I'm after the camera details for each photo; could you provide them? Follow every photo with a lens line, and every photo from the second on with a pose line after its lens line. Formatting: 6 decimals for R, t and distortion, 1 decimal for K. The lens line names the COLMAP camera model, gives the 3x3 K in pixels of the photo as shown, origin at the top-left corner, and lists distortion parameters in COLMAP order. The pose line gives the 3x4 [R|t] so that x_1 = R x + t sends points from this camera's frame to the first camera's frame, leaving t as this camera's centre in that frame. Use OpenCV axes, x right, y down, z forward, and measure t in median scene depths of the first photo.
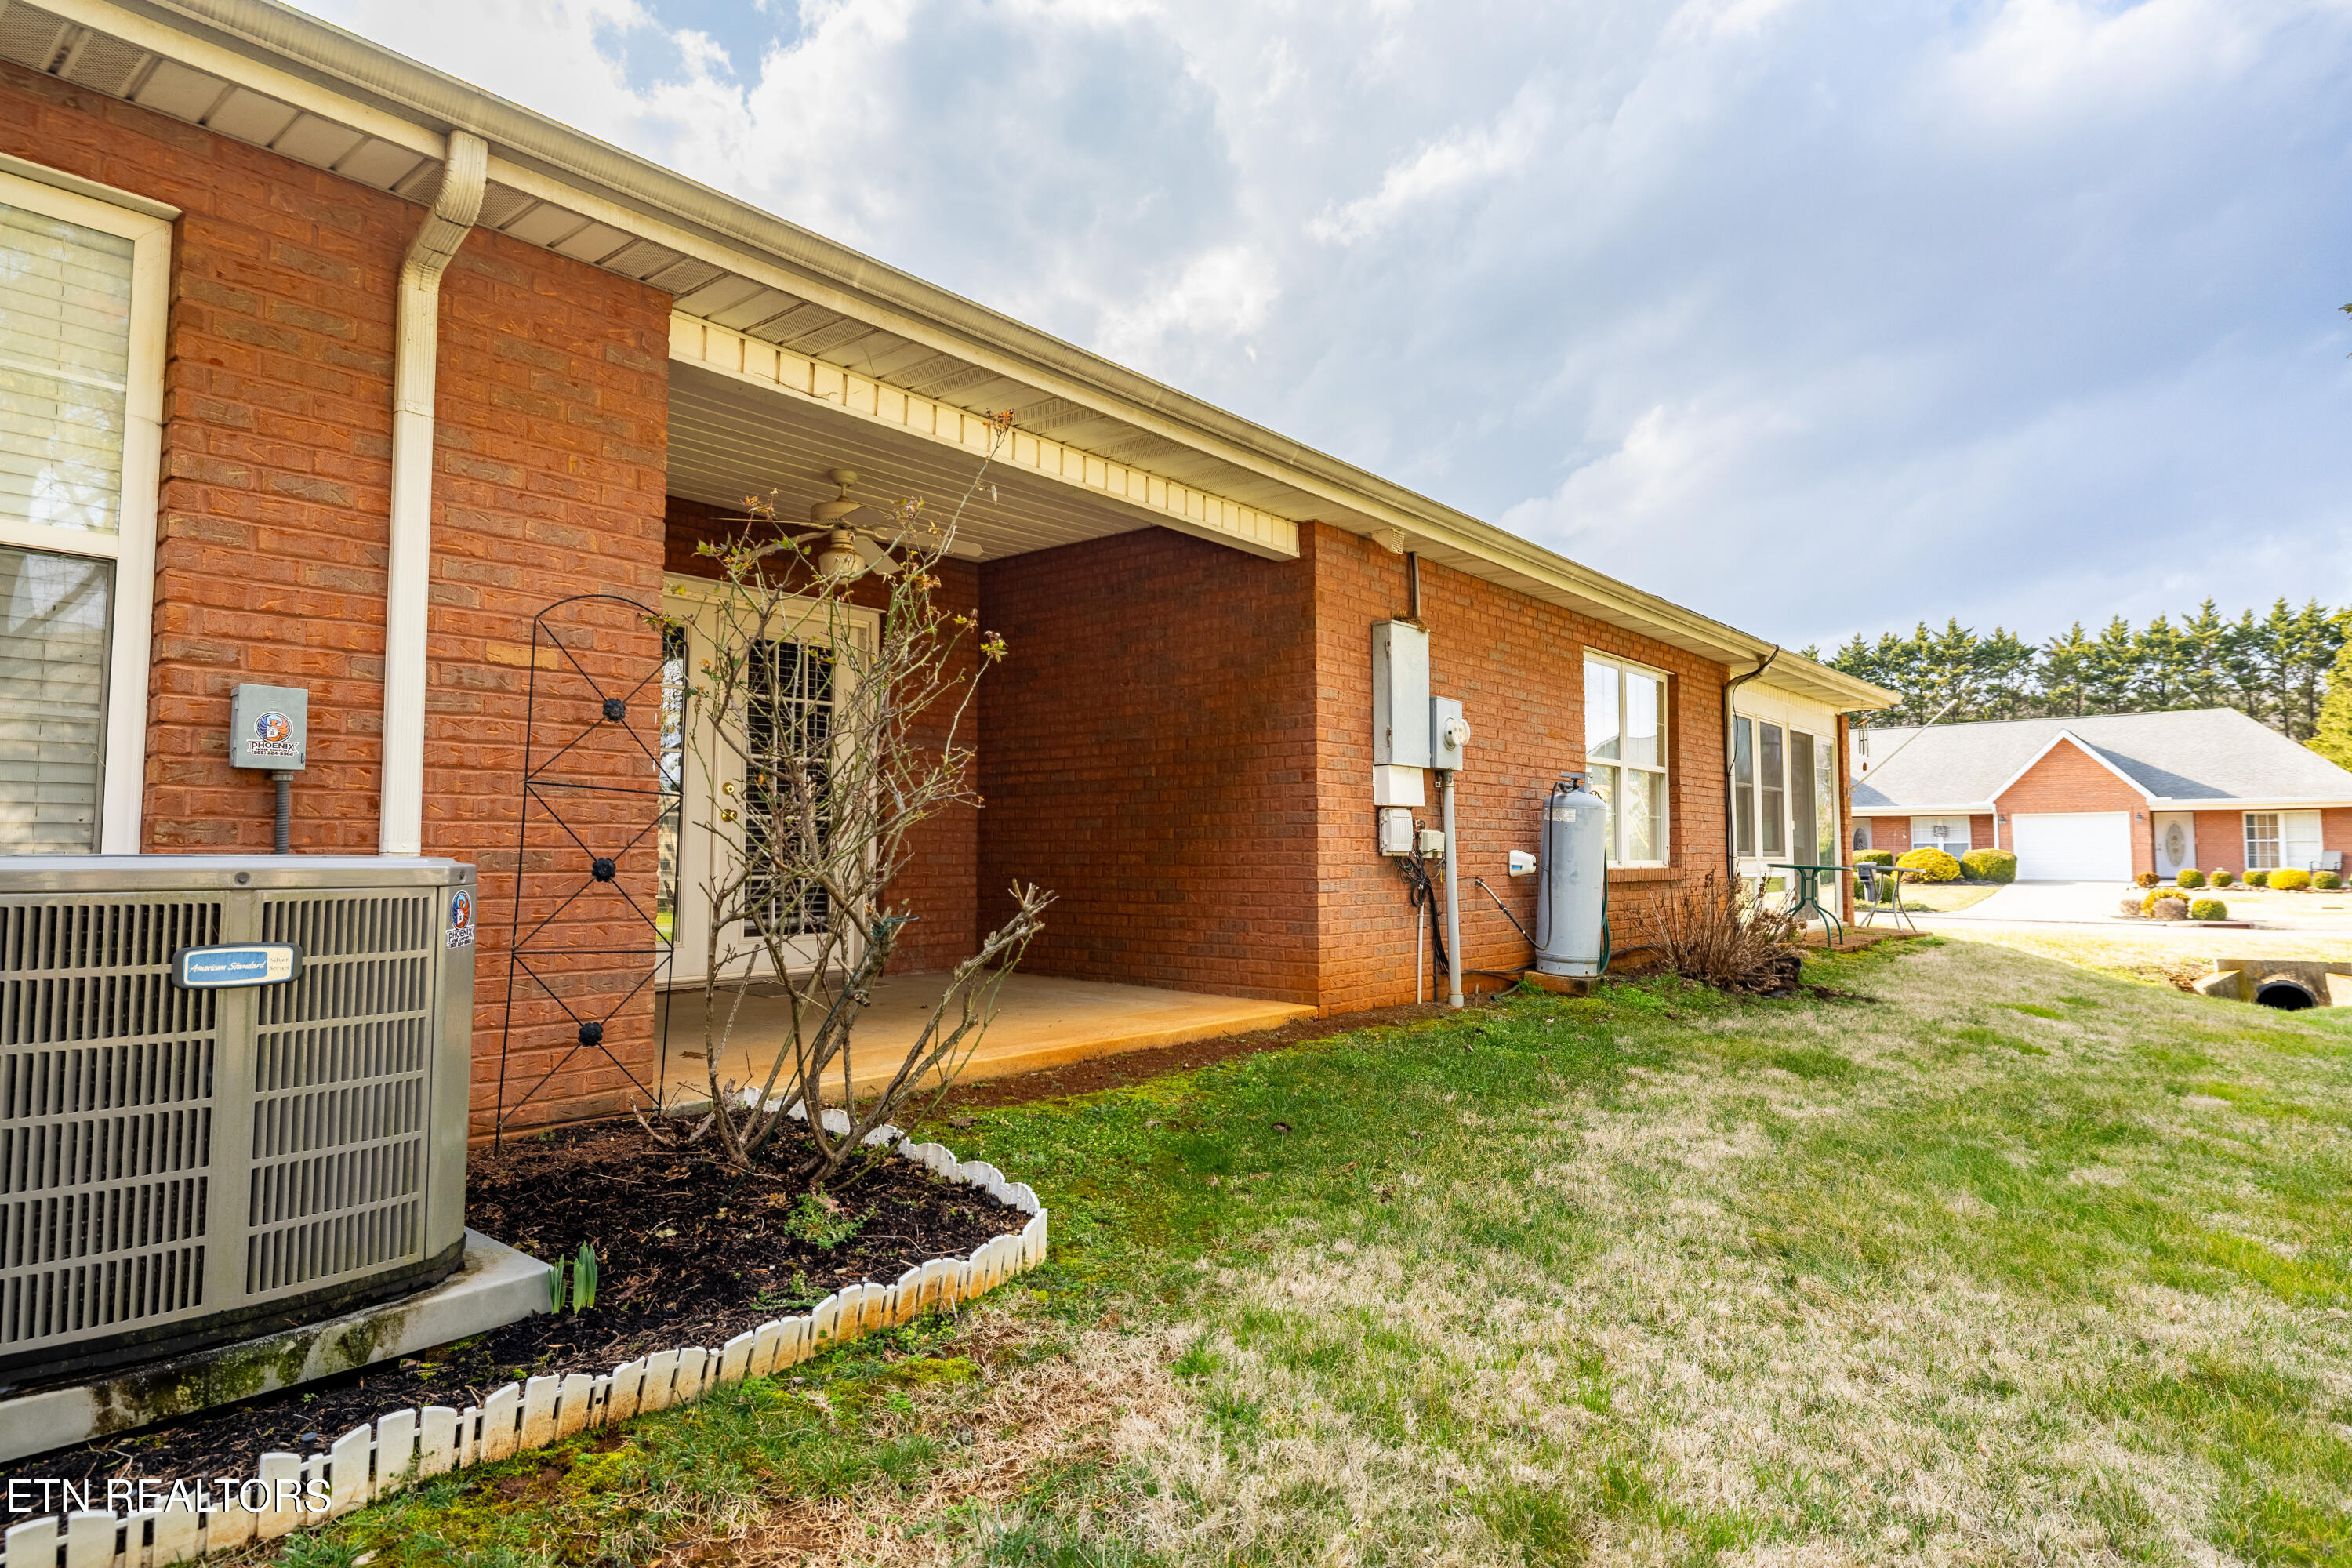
lens RADIAL K [[1275.8, 0, 1176.0], [0, 1275.8, 784.0], [0, 0, 1]] dist [-0.000347, -0.000356]
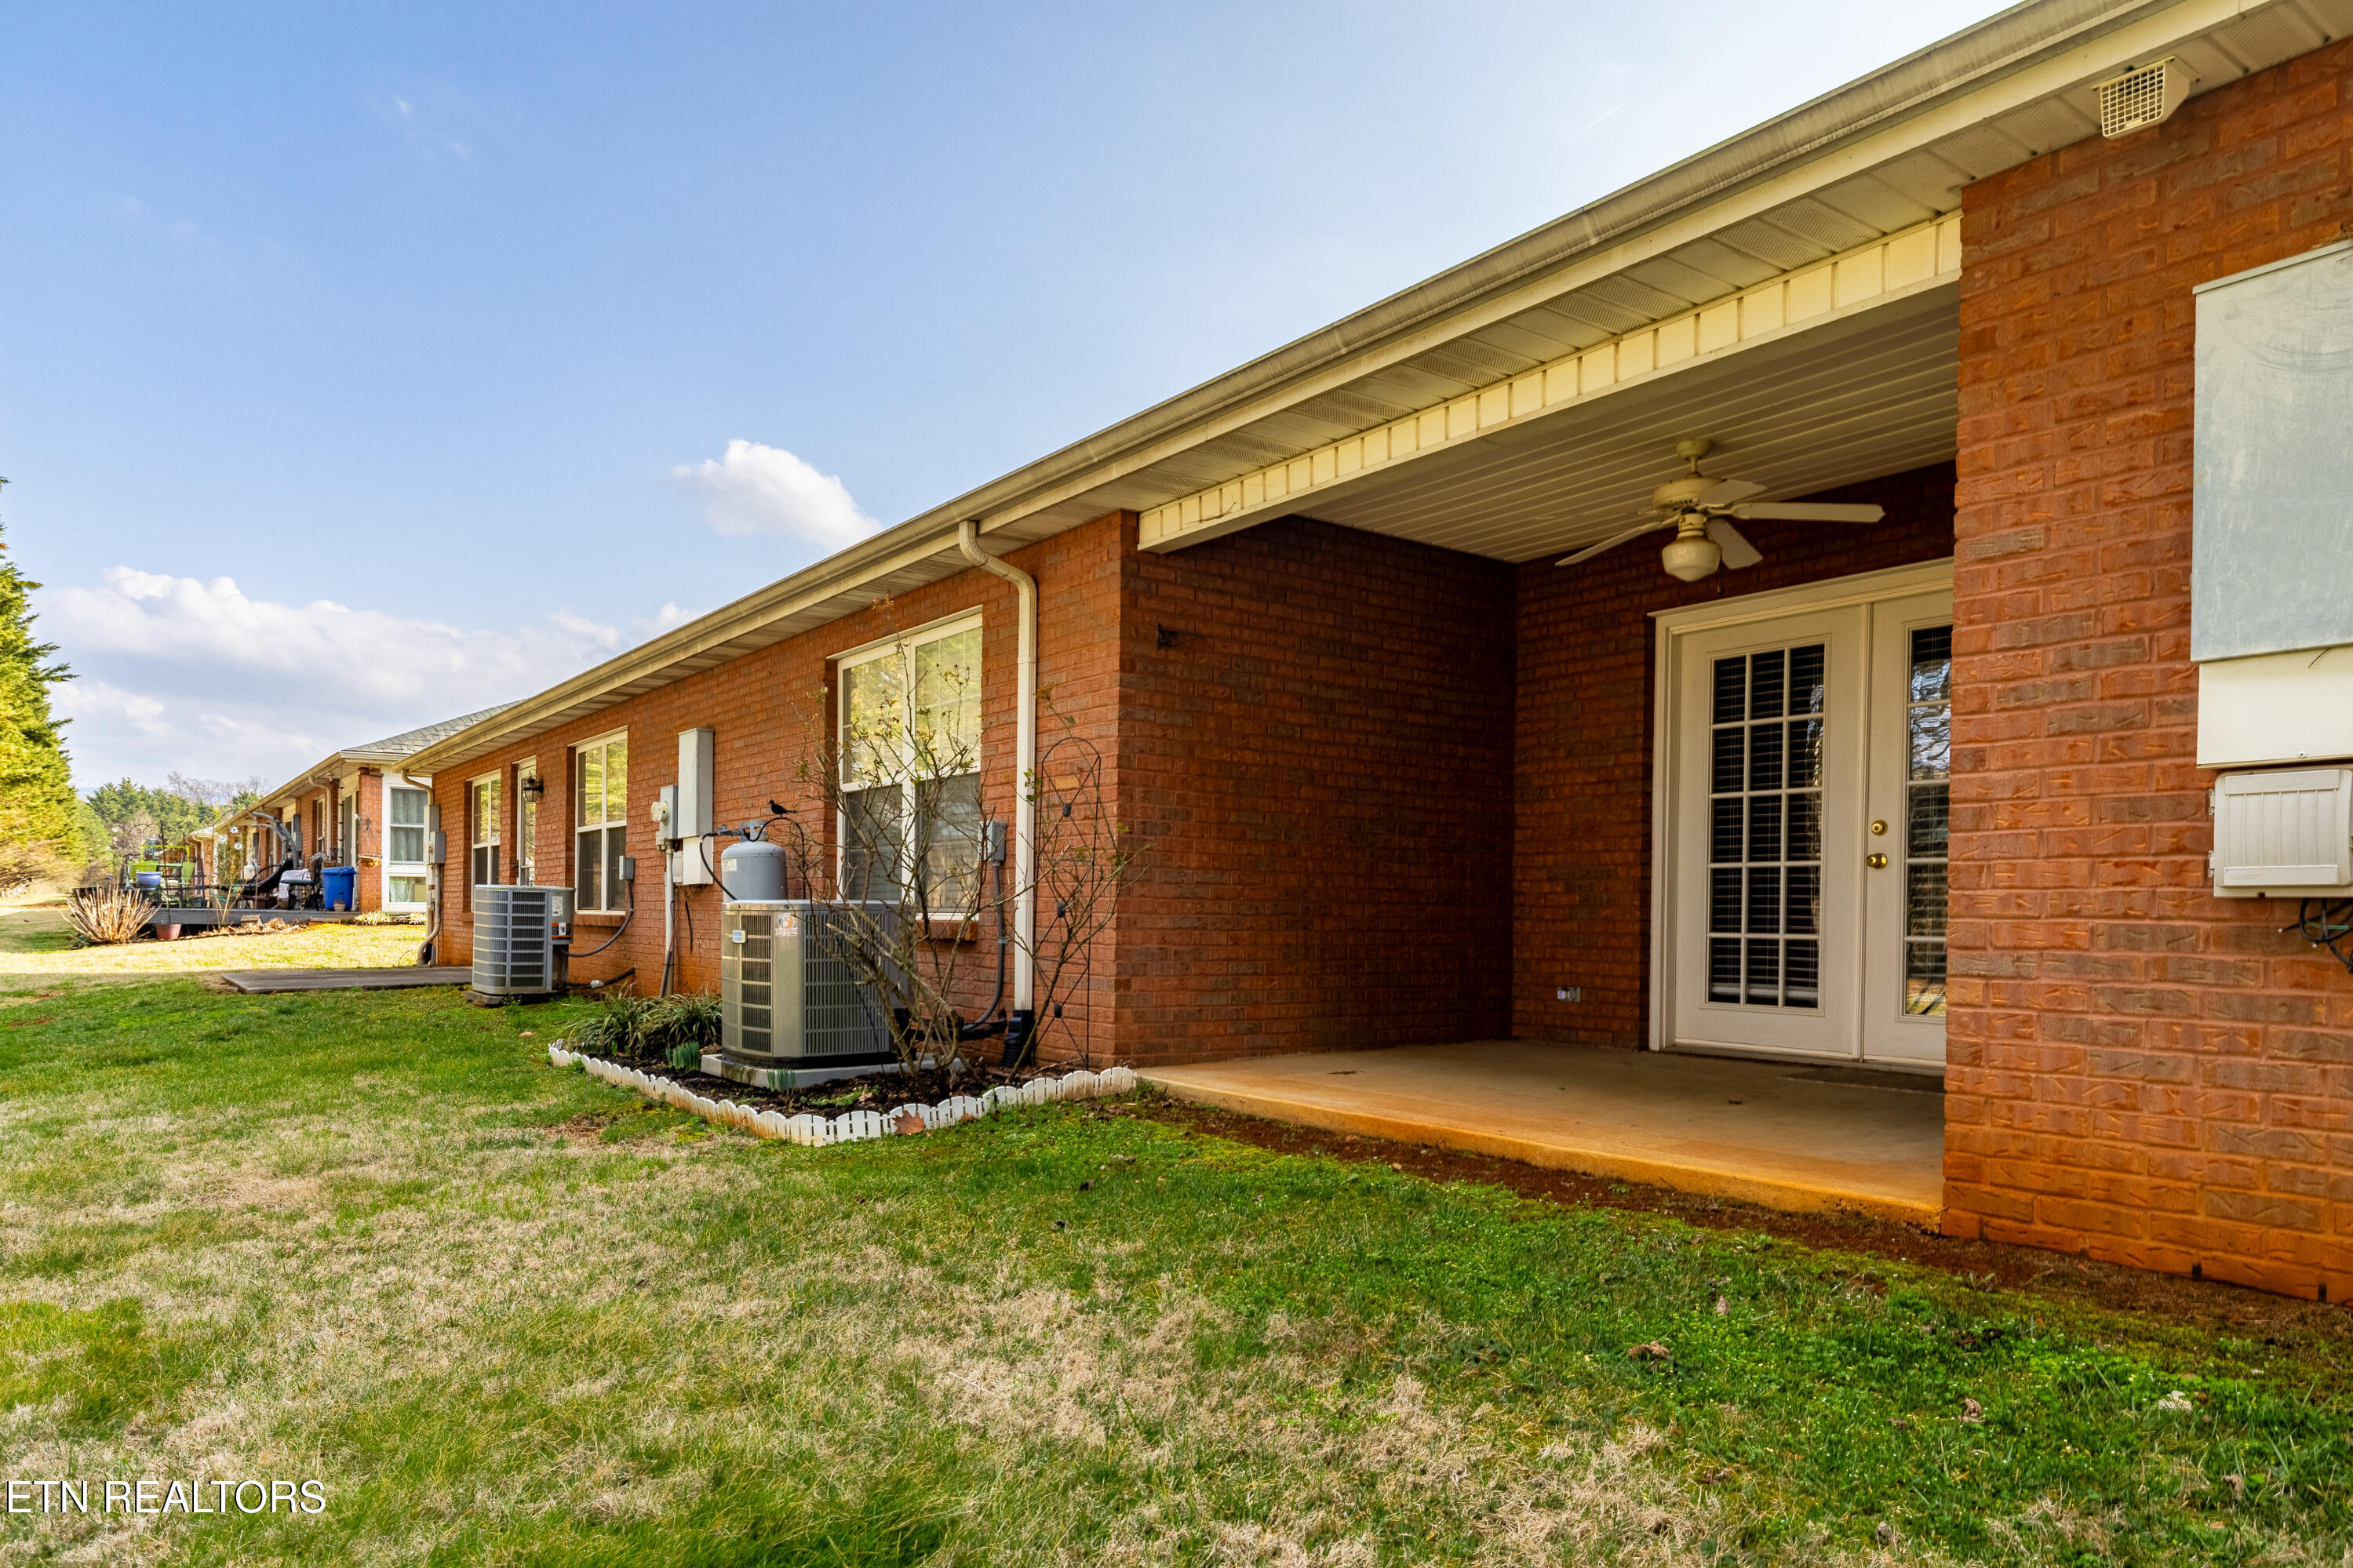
lens RADIAL K [[1521.2, 0, 1184.1], [0, 1521.2, 928.9], [0, 0, 1]] dist [-0.001887, -0.000691]
pose [[-0.233203, 0.002044, -0.972426, 0.653711], [0.043534, 0.999017, -0.008340, 0.053411], [0.971453, -0.044278, -0.233063, 0.762187]]
